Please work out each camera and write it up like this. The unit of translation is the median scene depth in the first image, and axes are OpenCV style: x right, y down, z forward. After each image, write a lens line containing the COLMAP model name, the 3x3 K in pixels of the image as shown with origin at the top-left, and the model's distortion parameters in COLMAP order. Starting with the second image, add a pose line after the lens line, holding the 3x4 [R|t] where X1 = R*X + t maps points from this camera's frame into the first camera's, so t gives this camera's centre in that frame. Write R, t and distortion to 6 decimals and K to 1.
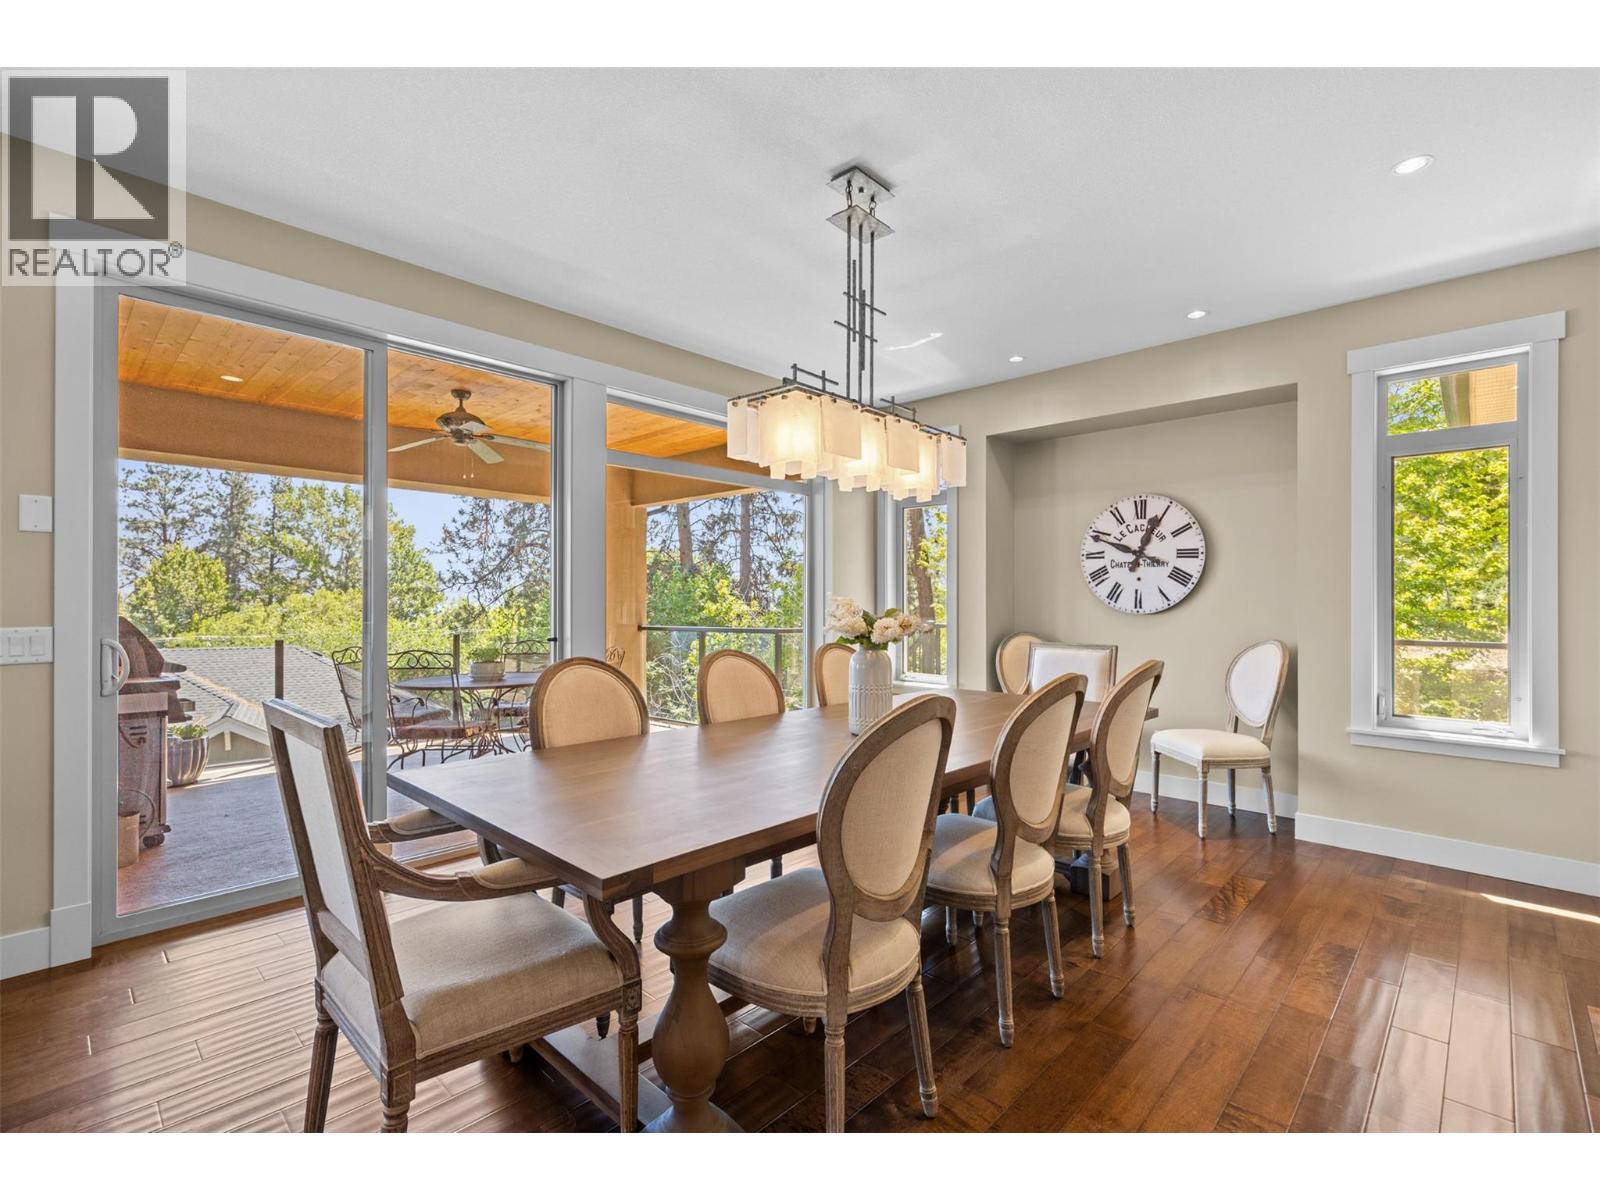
lens RADIAL K [[727.3, 0, 789.0], [0, 727.3, 604.7], [0, 0, 1]] dist [-0.009569, -0.000389]
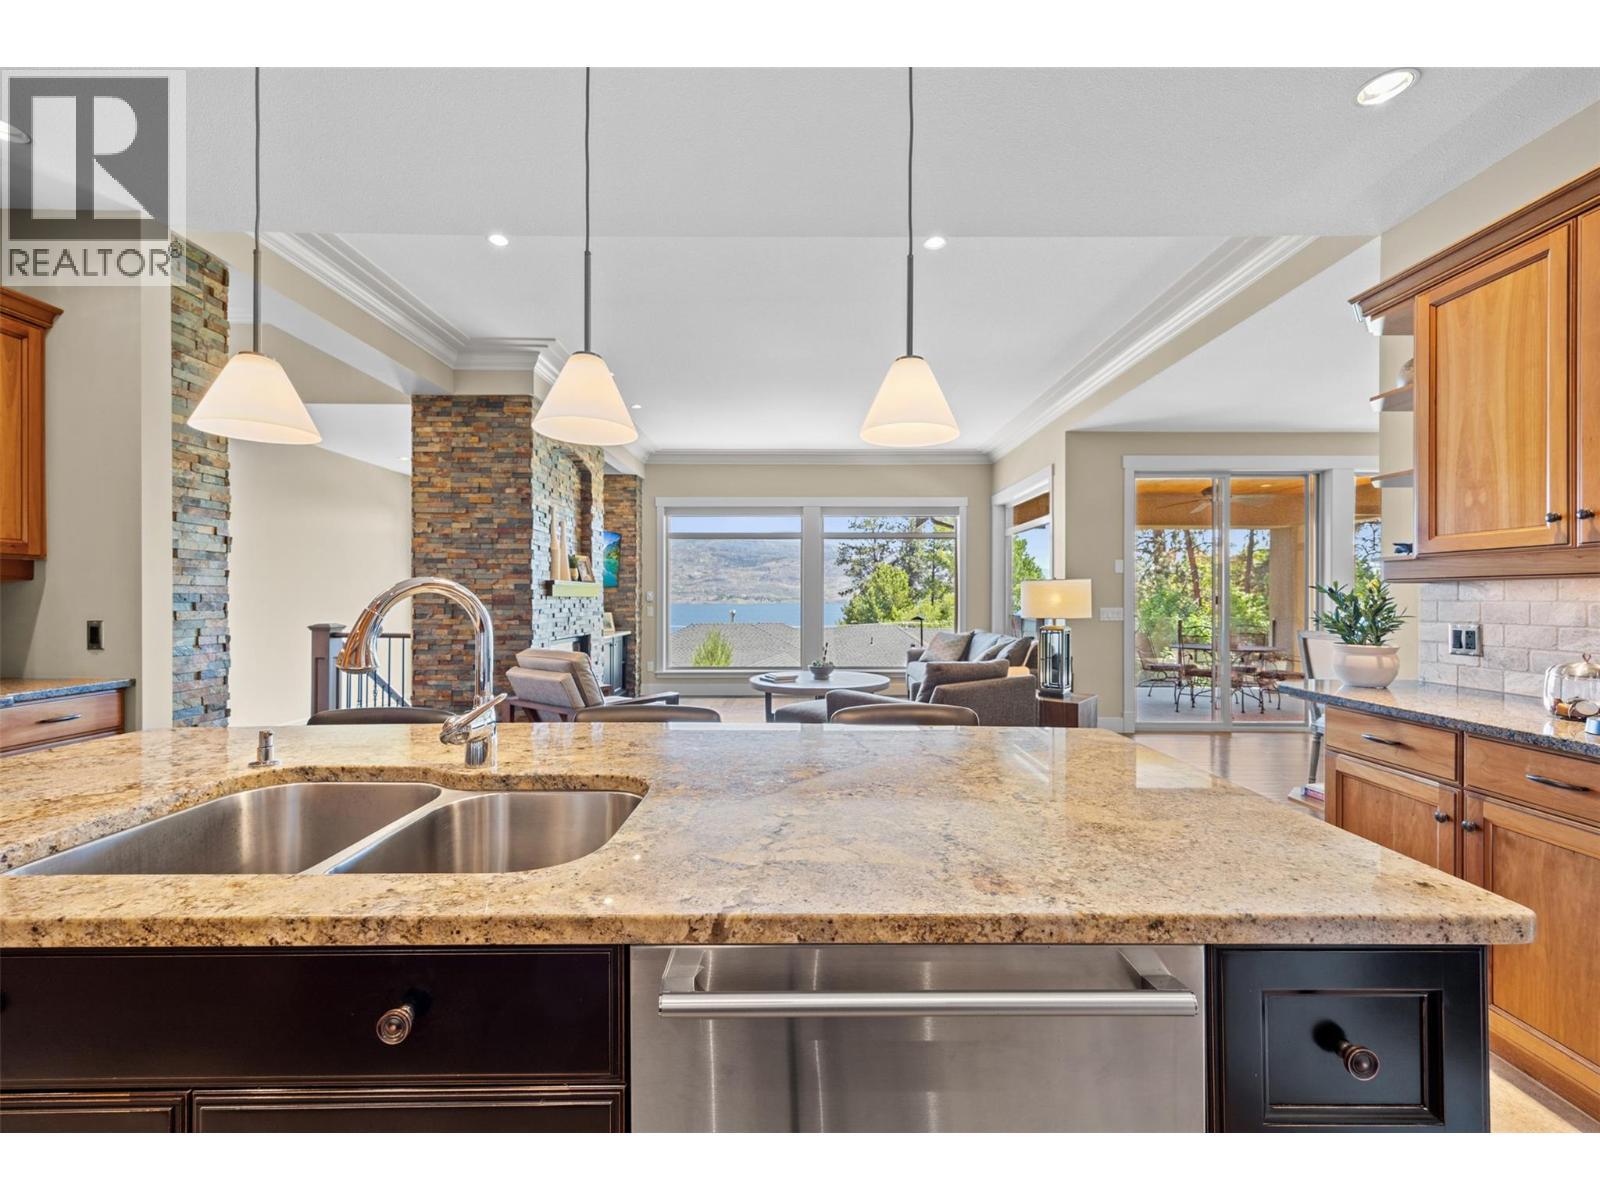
lens RADIAL K [[643.3, 0, 801.5], [0, 643.3, 602.1], [0, 0, 1]] dist [0.018014, -0.000363]
pose [[0.695675, 0.002680, -0.718351, -0.050567], [-0.003217, 0.999995, 0.000615, 0.003610], [0.718349, 0.001883, 0.695680, -0.756604]]
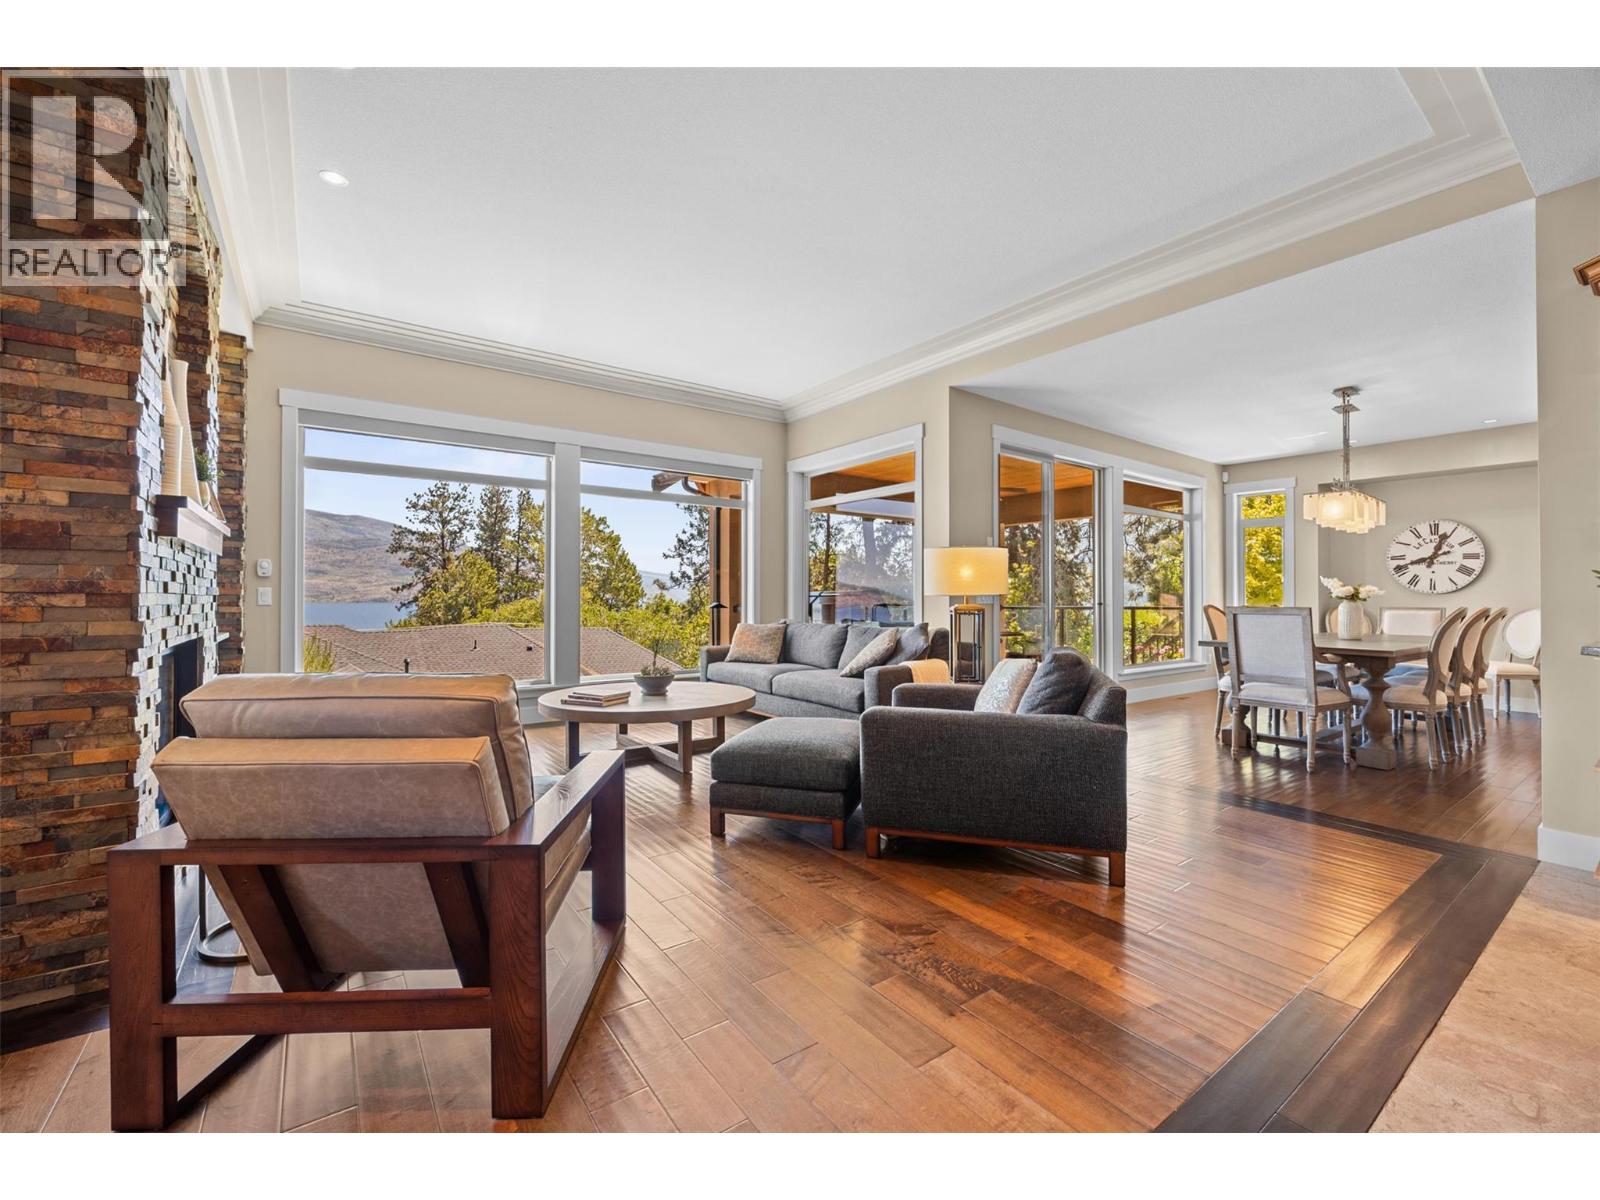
lens RADIAL K [[665.4, 0, 803.1], [0, 665.4, 595.4], [0, 0, 1]] dist [-0.007448, 0.001135]
pose [[0.985125, 0.002779, -0.171814, -0.619696], [-0.004529, 0.999942, -0.009792, 0.035830], [0.171777, 0.010425, 0.985081, -0.666304]]
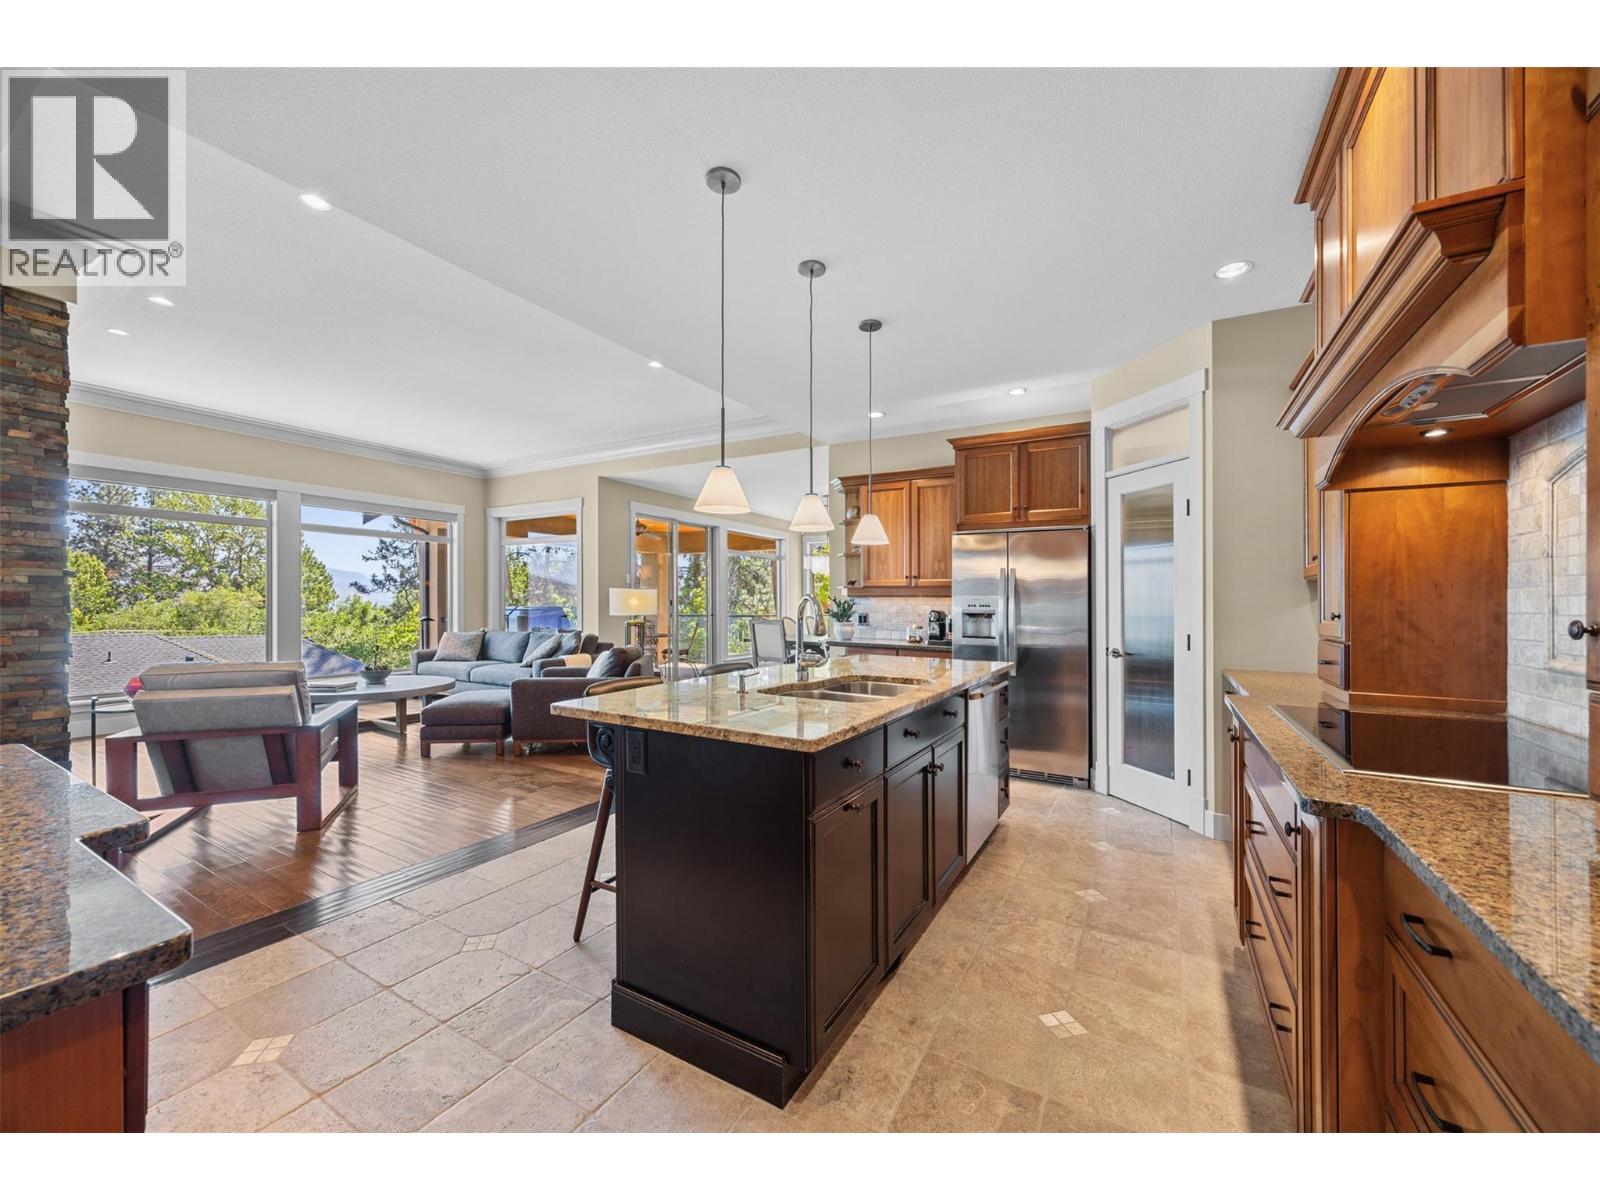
lens RADIAL K [[618.3, 0, 791.0], [0, 618.3, 607.5], [0, 0, 1]] dist [-0.003781, 0.000254]
pose [[0.973704, 0.004124, 0.227781, -0.454967], [-0.005074, 0.999981, 0.003585, 0.004185], [-0.227762, -0.004646, 0.973706, -1.176864]]
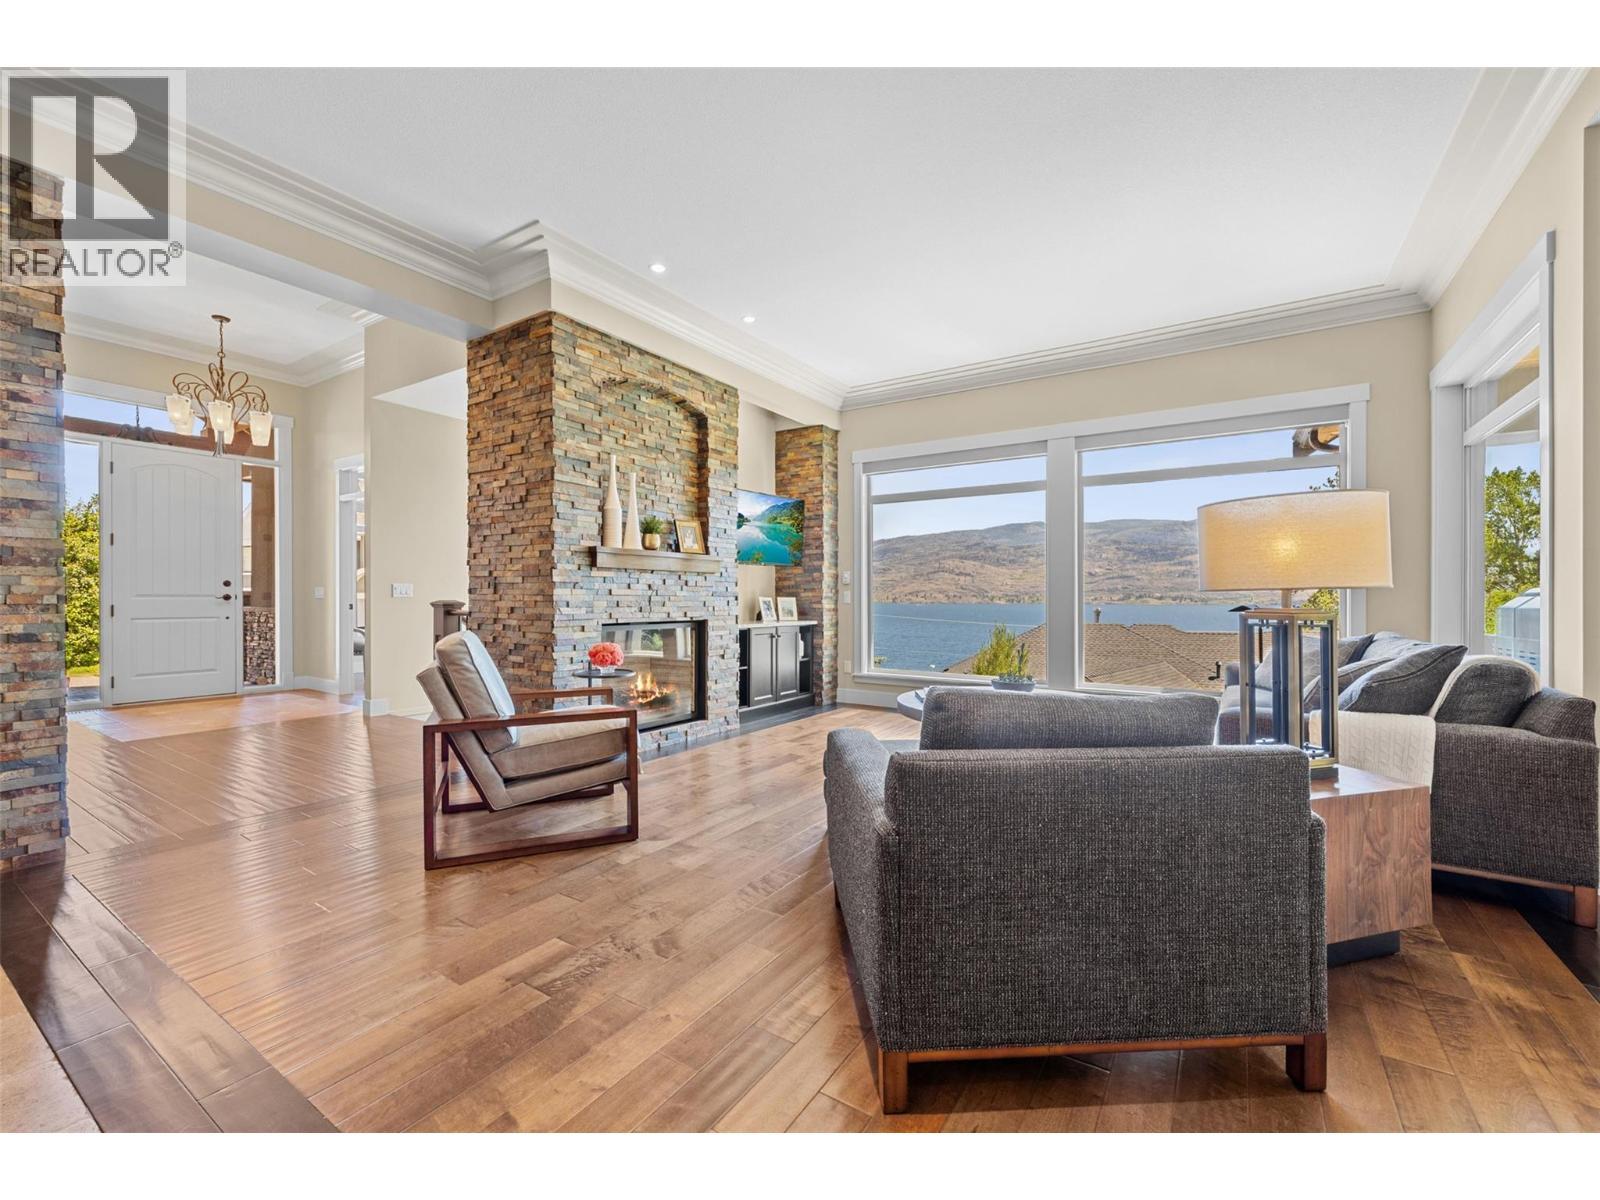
lens RADIAL K [[665.4, 0, 810.1], [0, 665.4, 605.2], [0, 0, 1]] dist [-0.007448, 0.001135]
pose [[0.194982, 0.009971, -0.980756, -0.201227], [-0.007389, 0.999935, 0.008697, 0.035679], [0.980779, 0.005551, 0.195043, -0.212538]]
